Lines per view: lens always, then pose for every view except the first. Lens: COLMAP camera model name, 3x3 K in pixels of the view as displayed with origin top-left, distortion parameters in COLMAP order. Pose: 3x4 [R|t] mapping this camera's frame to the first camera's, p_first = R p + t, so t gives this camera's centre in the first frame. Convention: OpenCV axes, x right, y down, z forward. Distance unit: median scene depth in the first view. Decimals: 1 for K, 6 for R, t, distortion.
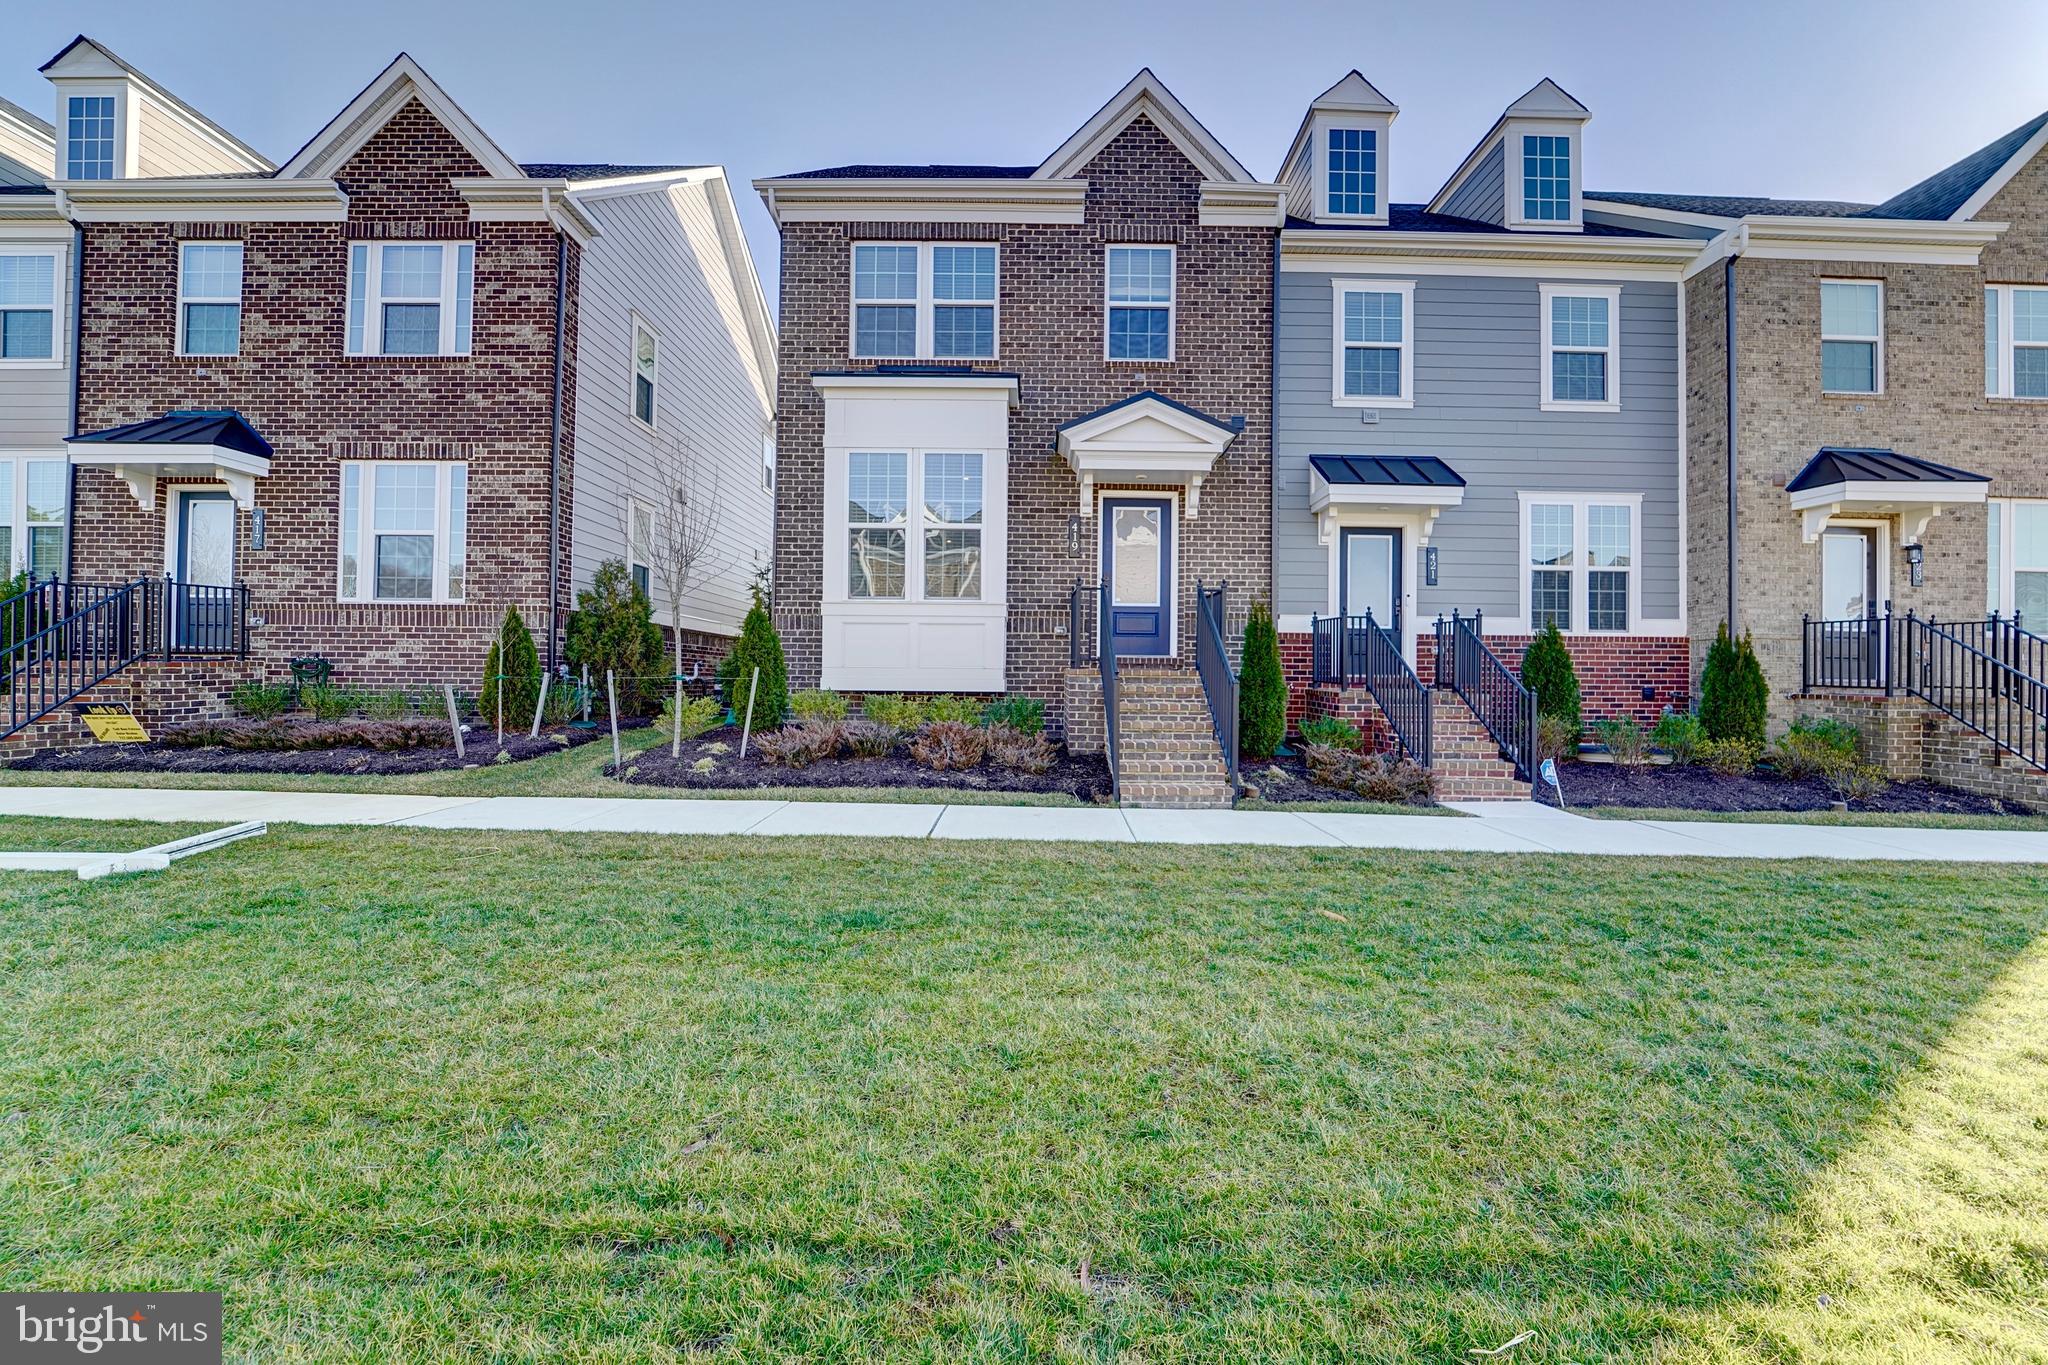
lens RADIAL K [[830.9, 0, 1032.2], [0, 830.9, 680.4], [0, 0, 1]] dist [-0.028593, 0.003384]
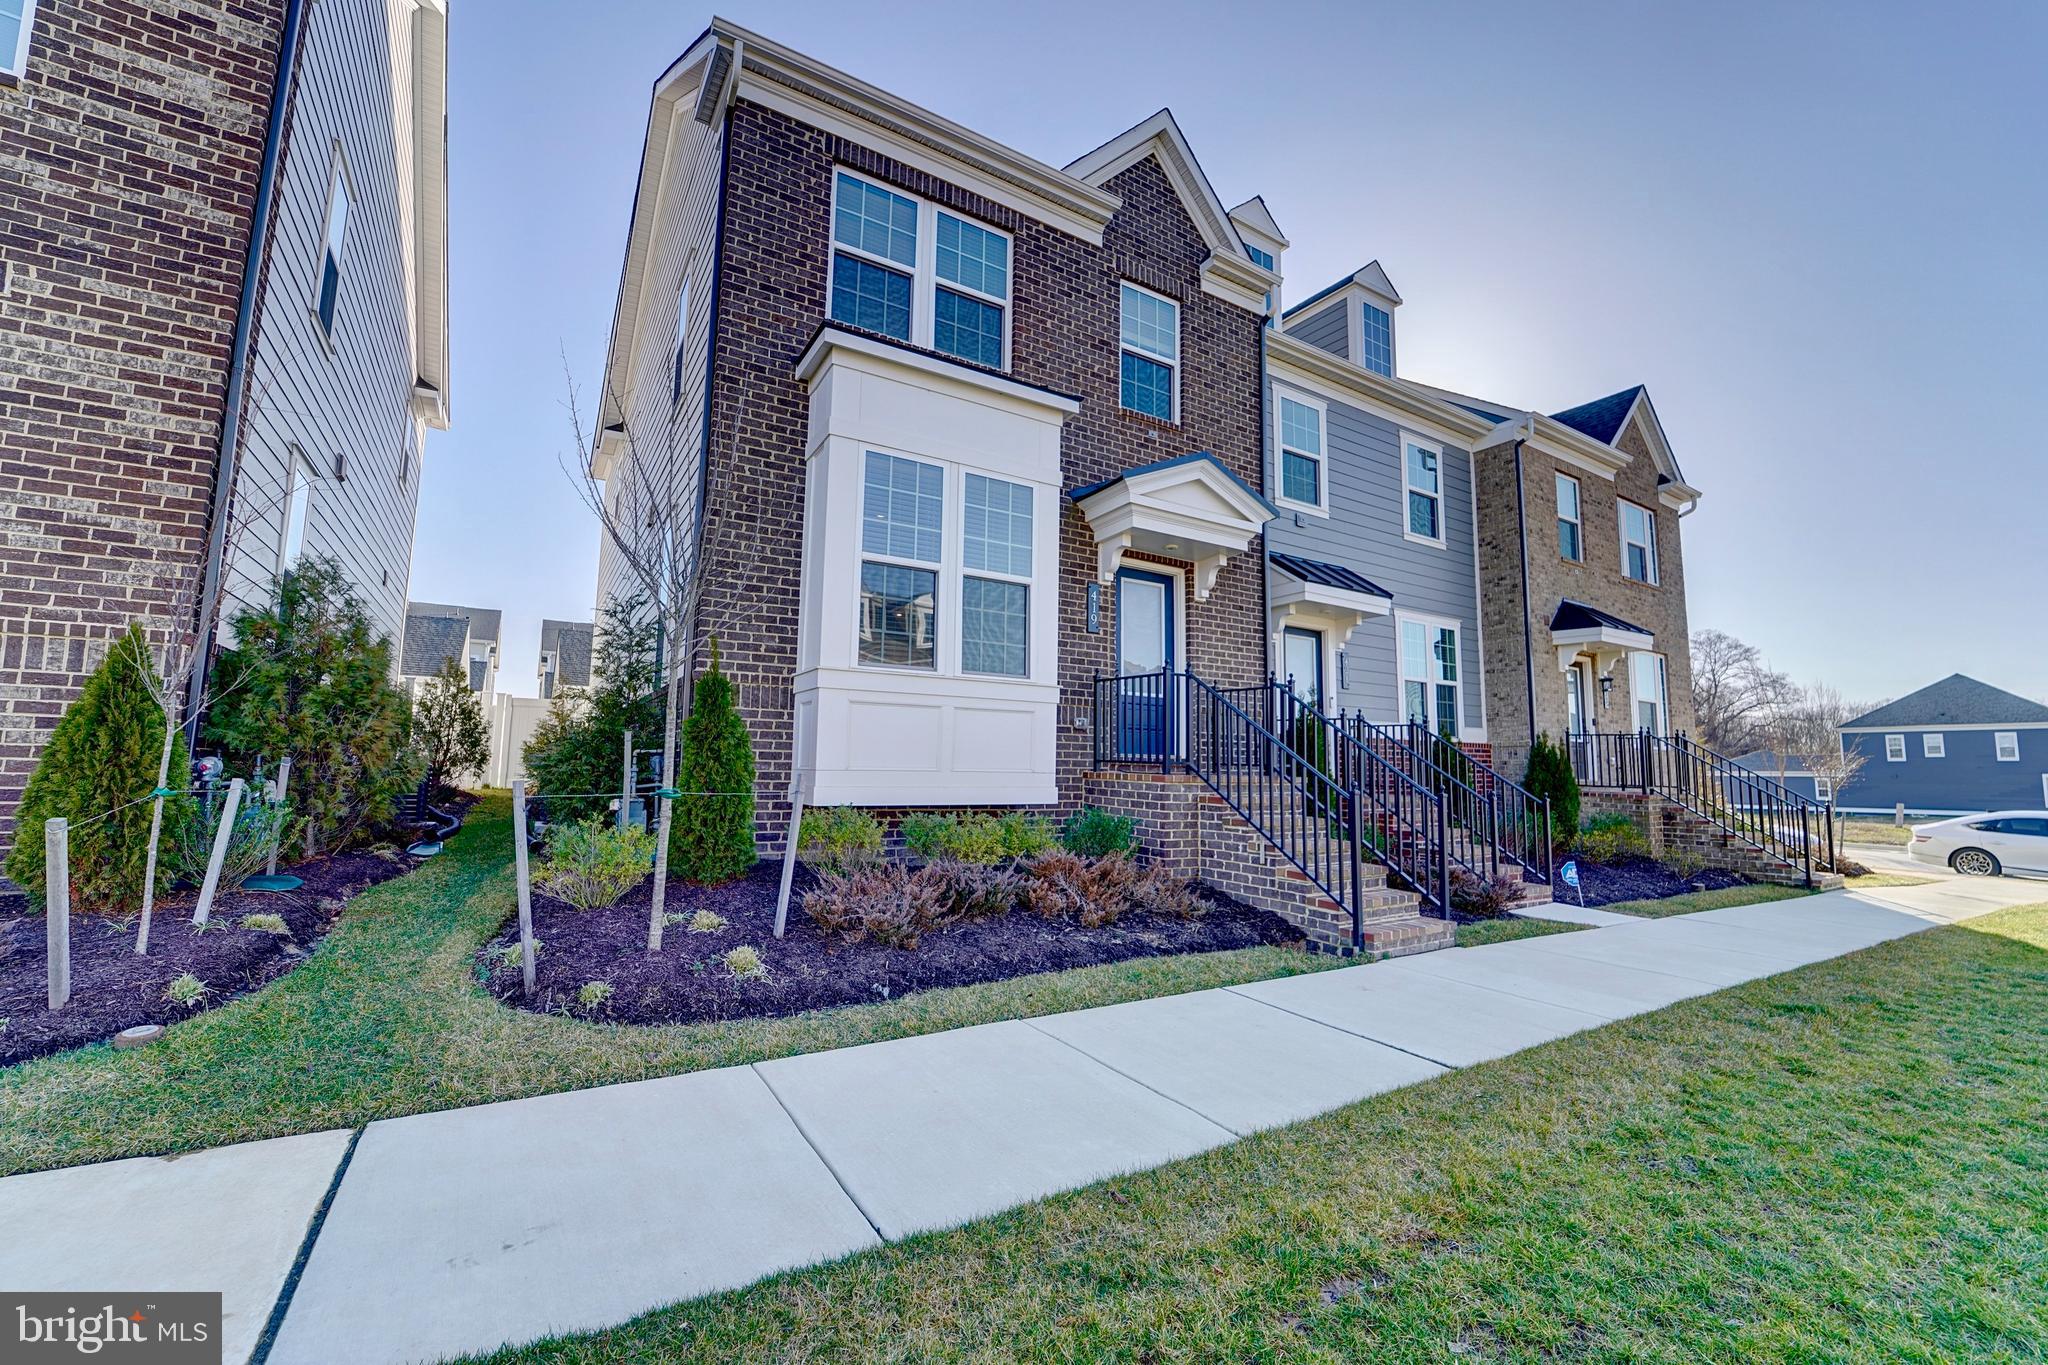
lens RADIAL K [[830.9, 0, 1032.2], [0, 830.9, 680.4], [0, 0, 1]] dist [-0.028593, 0.003384]
pose [[0.849975, 0.059312, 0.523473, -0.419221], [-0.007366, 0.994883, -0.100765, -0.020245], [-0.526771, 0.081792, 0.846063, 0.350164]]
